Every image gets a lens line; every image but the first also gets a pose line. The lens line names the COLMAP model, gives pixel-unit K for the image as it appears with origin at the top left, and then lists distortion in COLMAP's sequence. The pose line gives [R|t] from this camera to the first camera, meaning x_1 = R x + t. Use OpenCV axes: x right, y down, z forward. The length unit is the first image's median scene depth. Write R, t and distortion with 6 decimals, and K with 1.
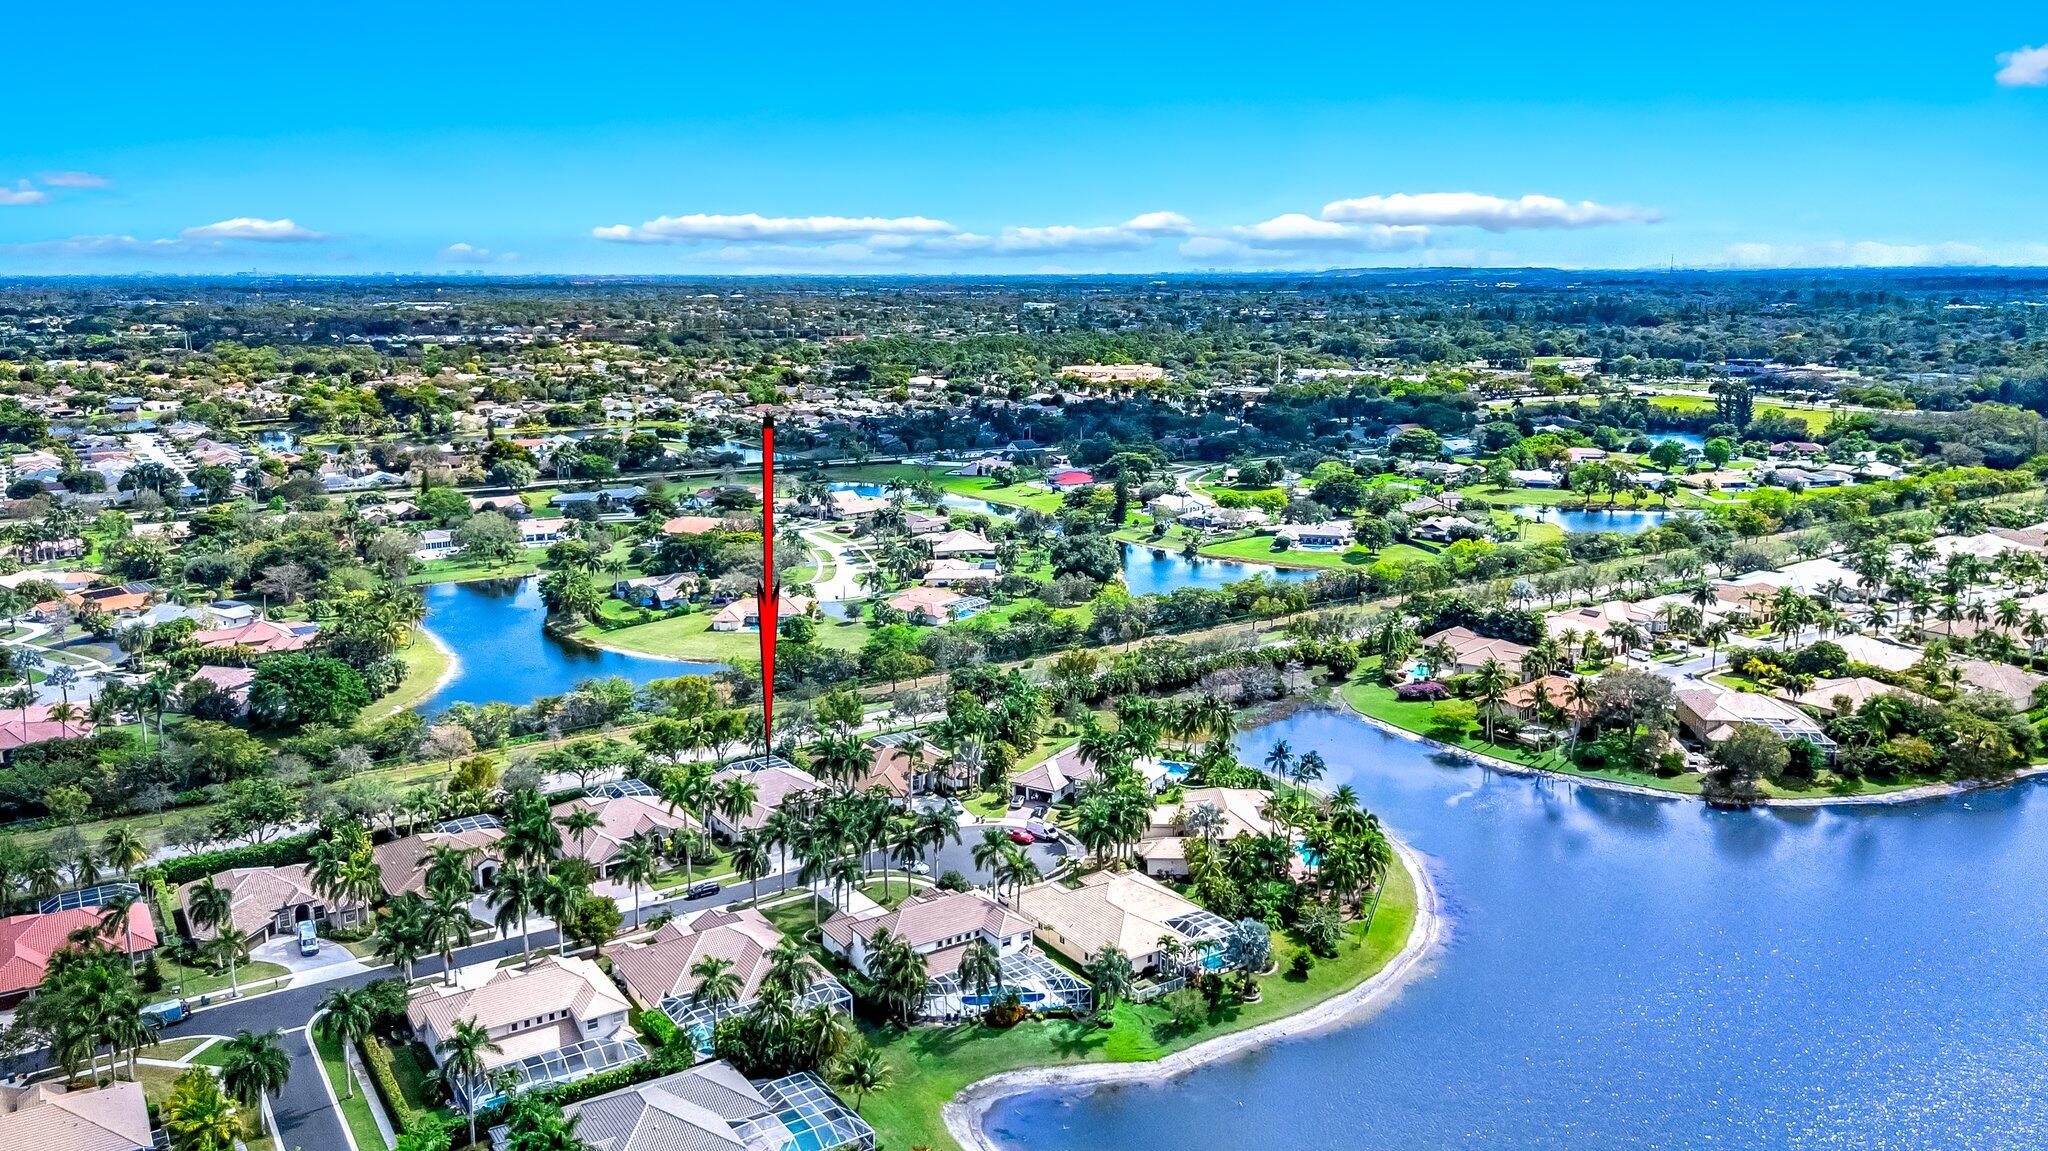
lens RADIAL K [[1537.0, 0, 1054.3], [0, 1537.0, 581.6], [0, 0, 1]] dist [0.075141, -0.079301]
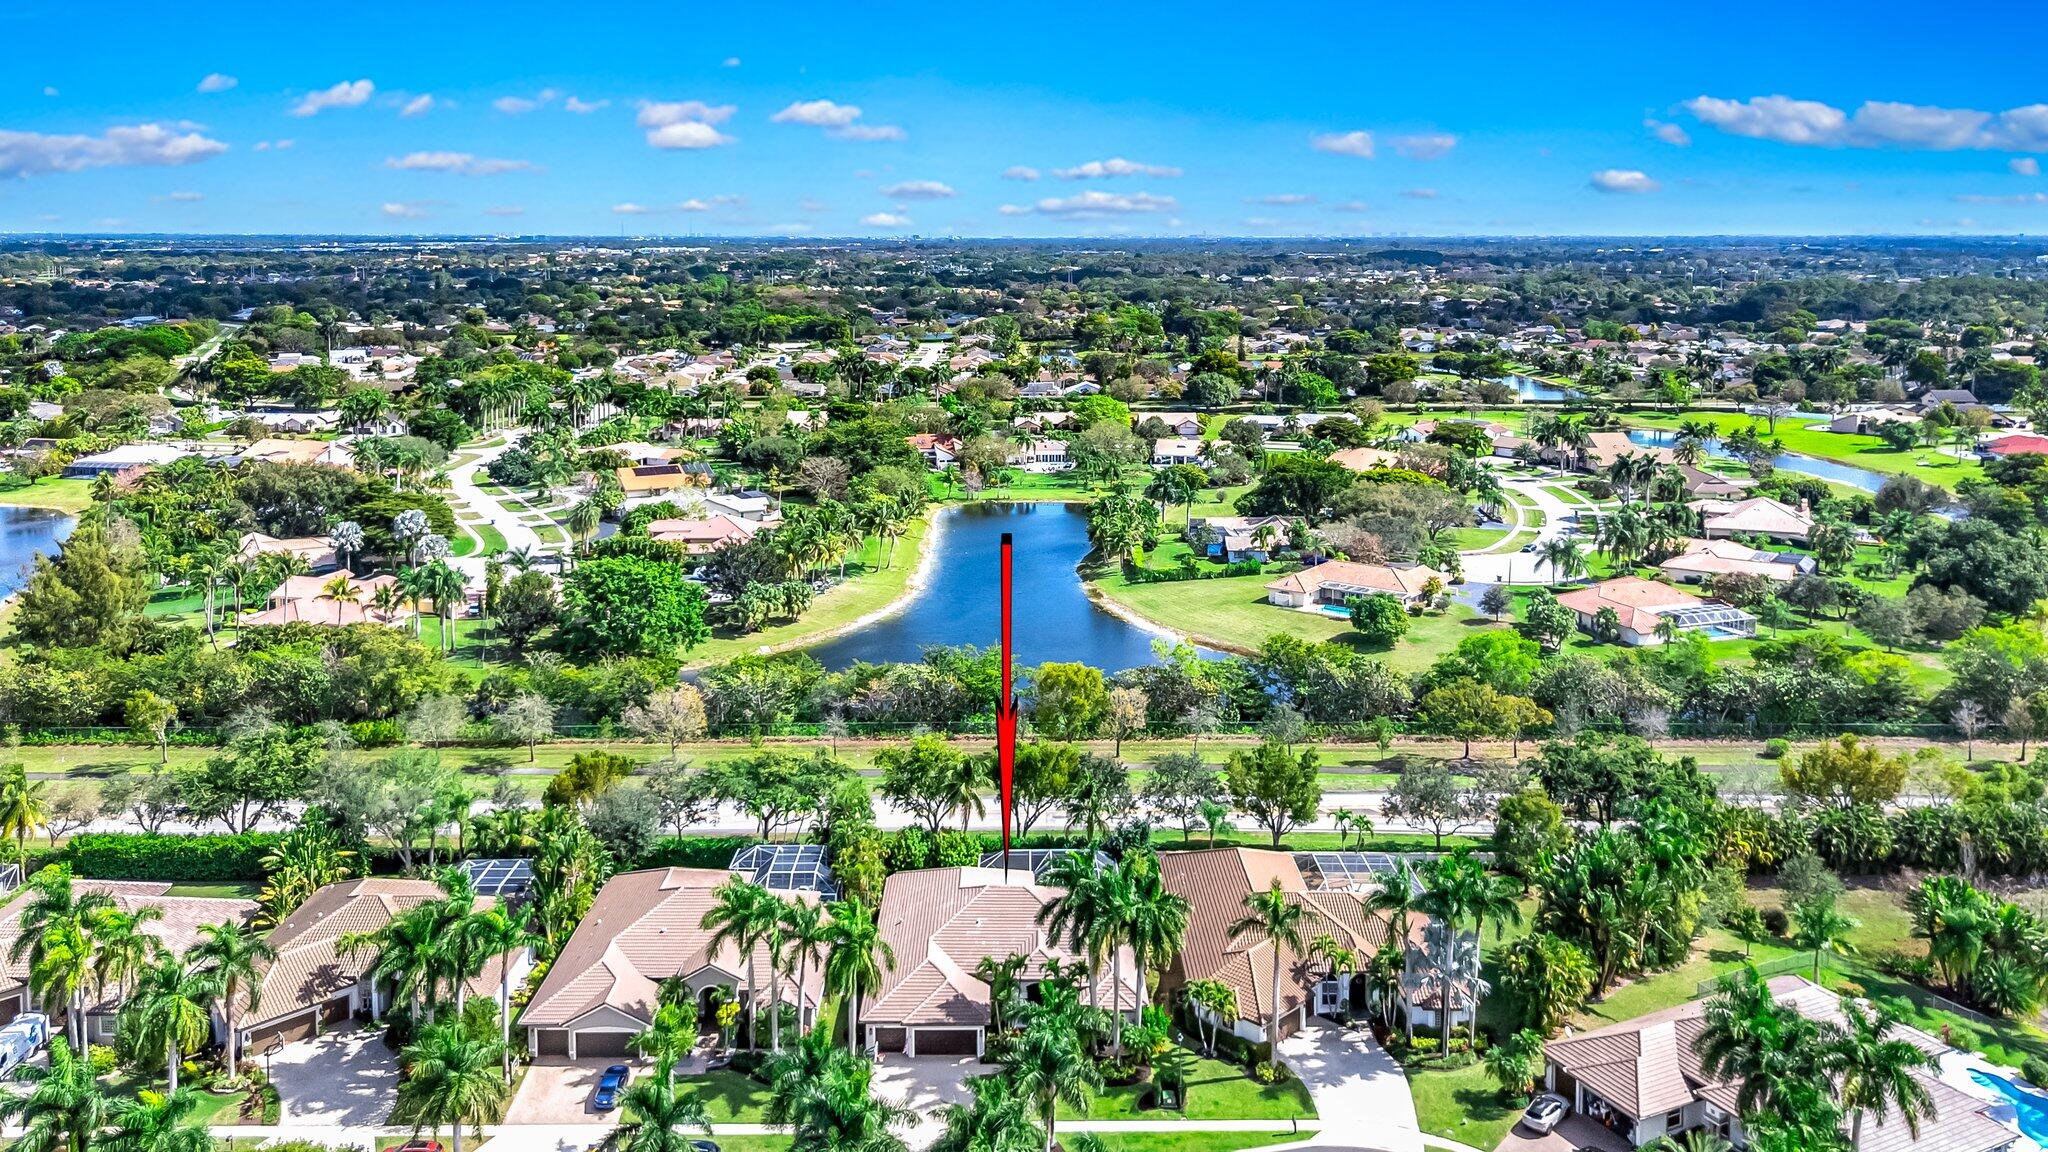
lens RADIAL K [[1512.0, 0, 997.0], [0, 1512.0, 578.8], [0, 0, 1]] dist [0.071717, -0.072101]
pose [[0.820178, 0.124180, -0.558469, 0.045092], [-0.111739, 0.992130, 0.056505, -0.002026], [0.561090, 0.016059, 0.827599, 0.395515]]
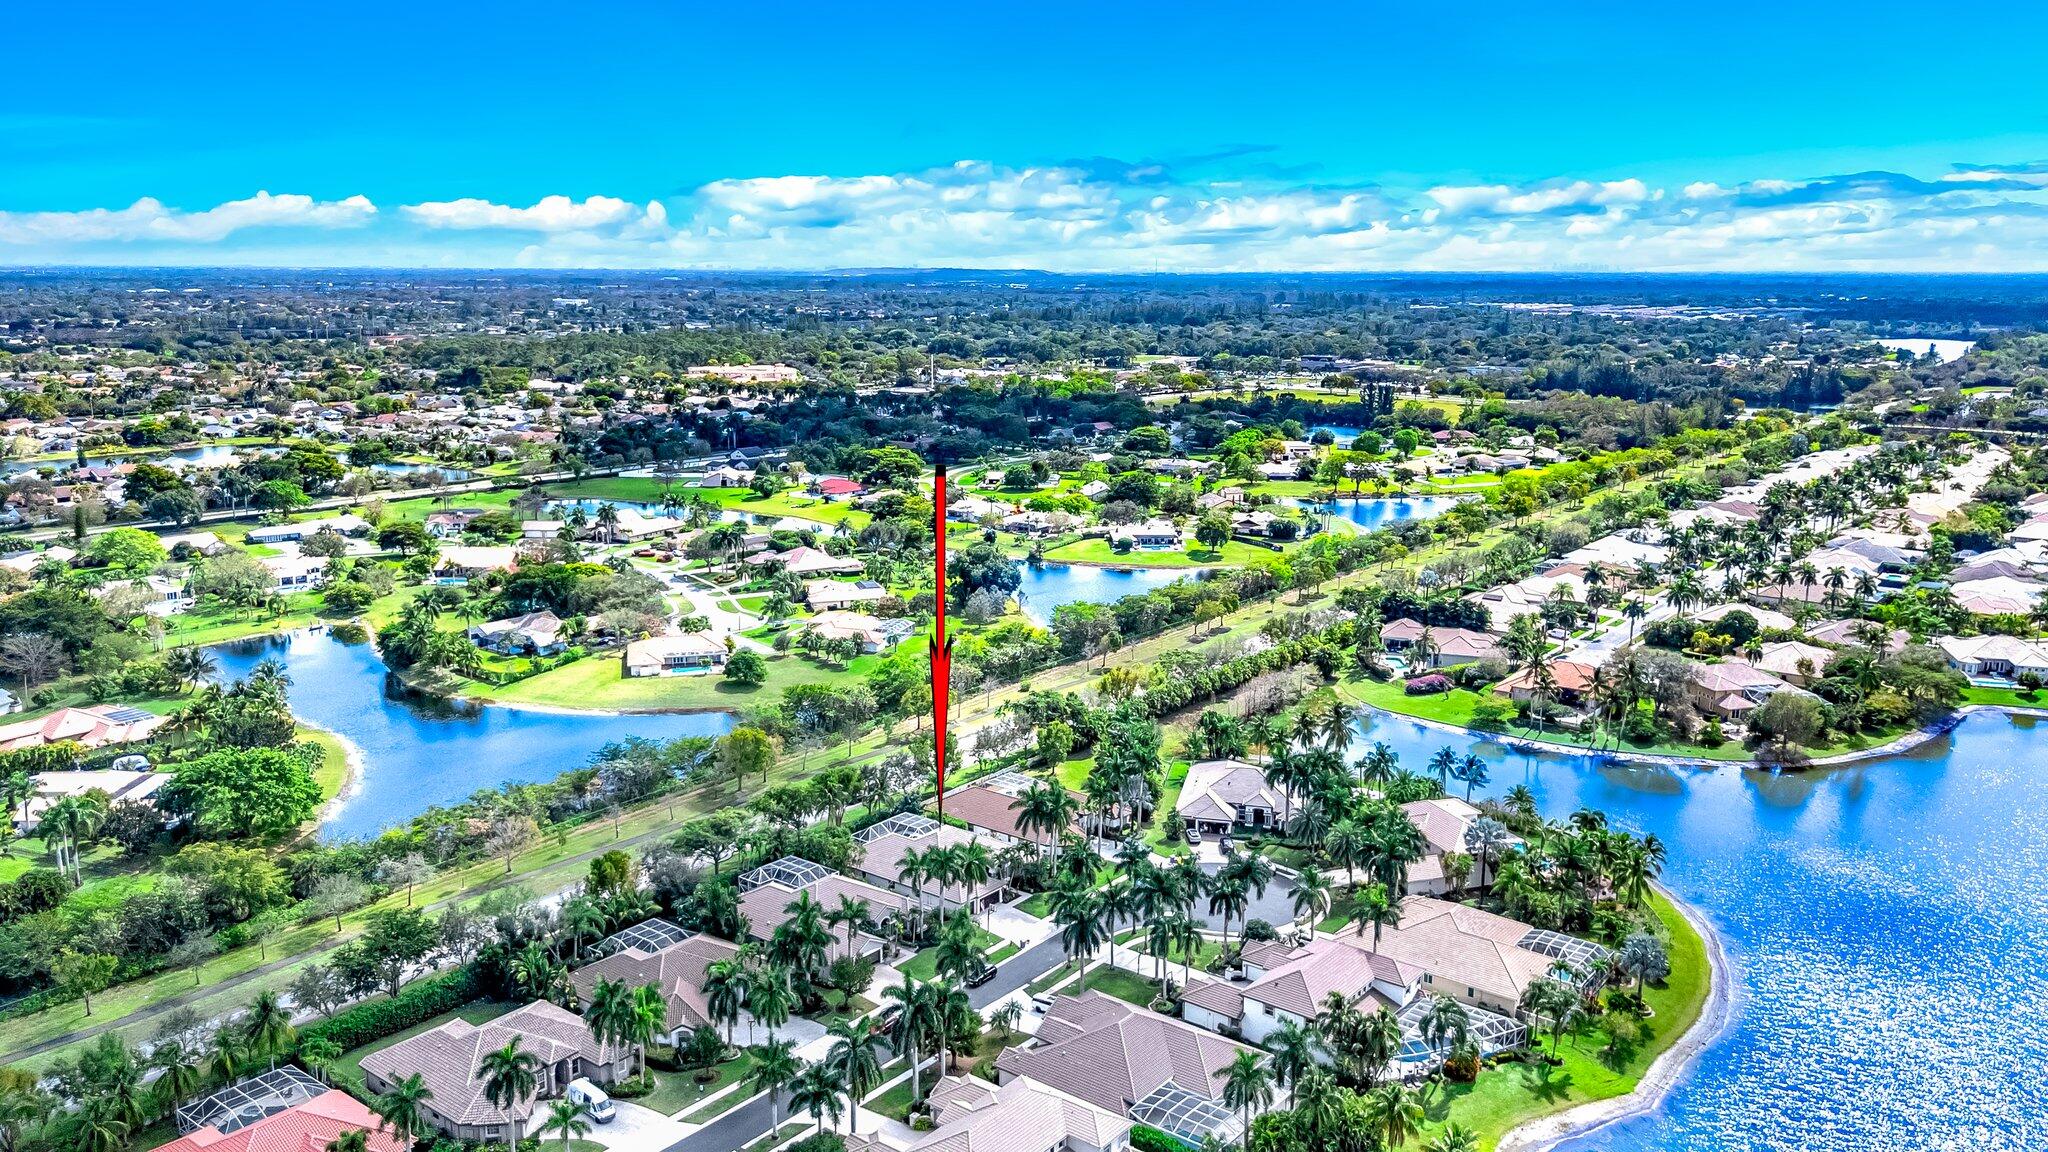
lens RADIAL K [[1537.0, 0, 1054.3], [0, 1537.0, 582.1], [0, 0, 1]] dist [0.075141, -0.079301]
pose [[0.947936, -0.056223, 0.313459, -0.264334], [0.055858, 0.998387, 0.010154, -0.017318], [-0.313524, 0.007884, 0.949548, 0.090004]]
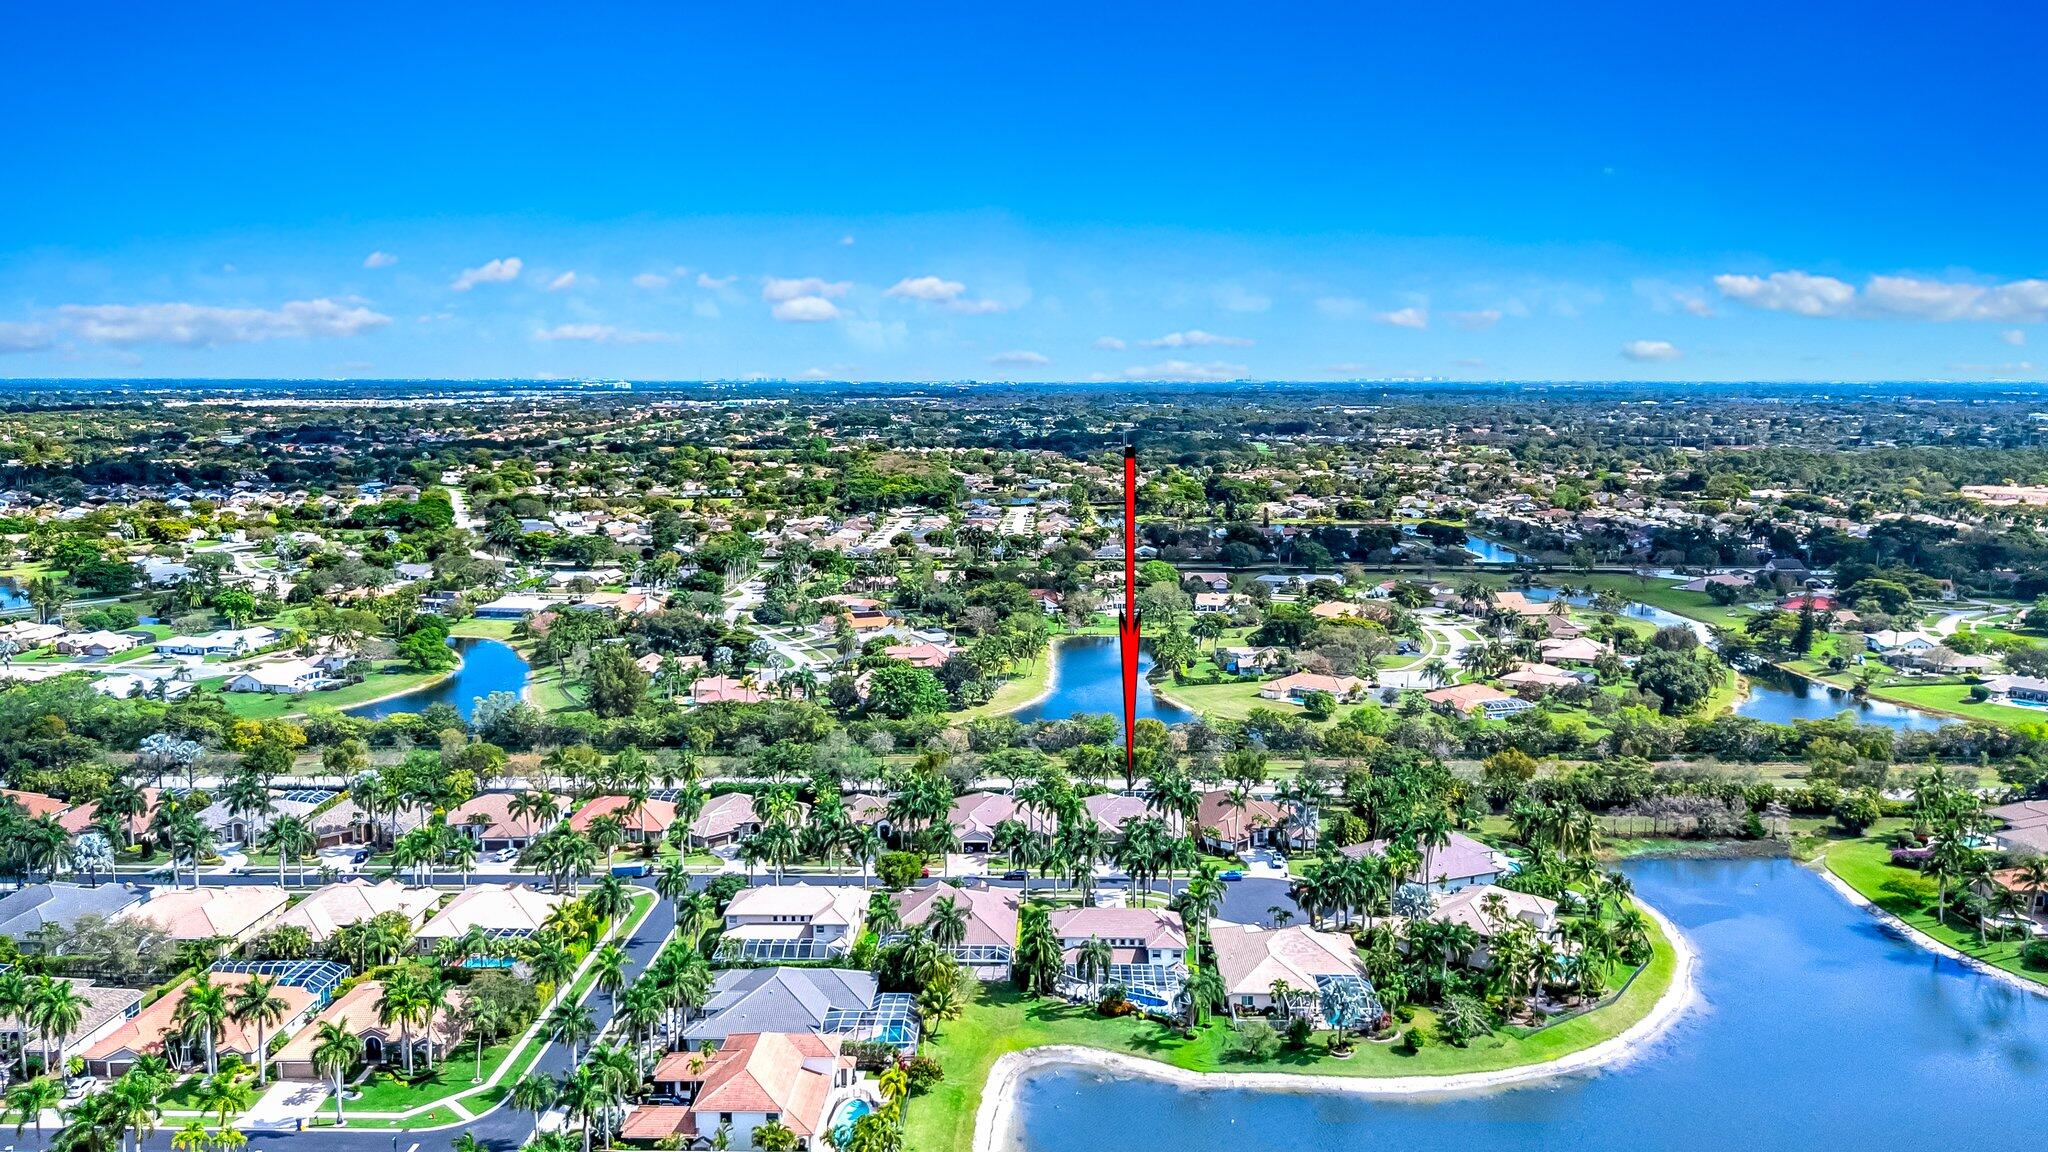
lens RADIAL K [[1537.0, 0, 1054.3], [0, 1537.0, 582.1], [0, 0, 1]] dist [0.075141, -0.079301]
pose [[0.823580, 0.080961, -0.561392, 0.274480], [-0.117872, 0.992582, -0.029776, 0.000034], [0.554817, 0.090696, 0.827014, -0.013219]]
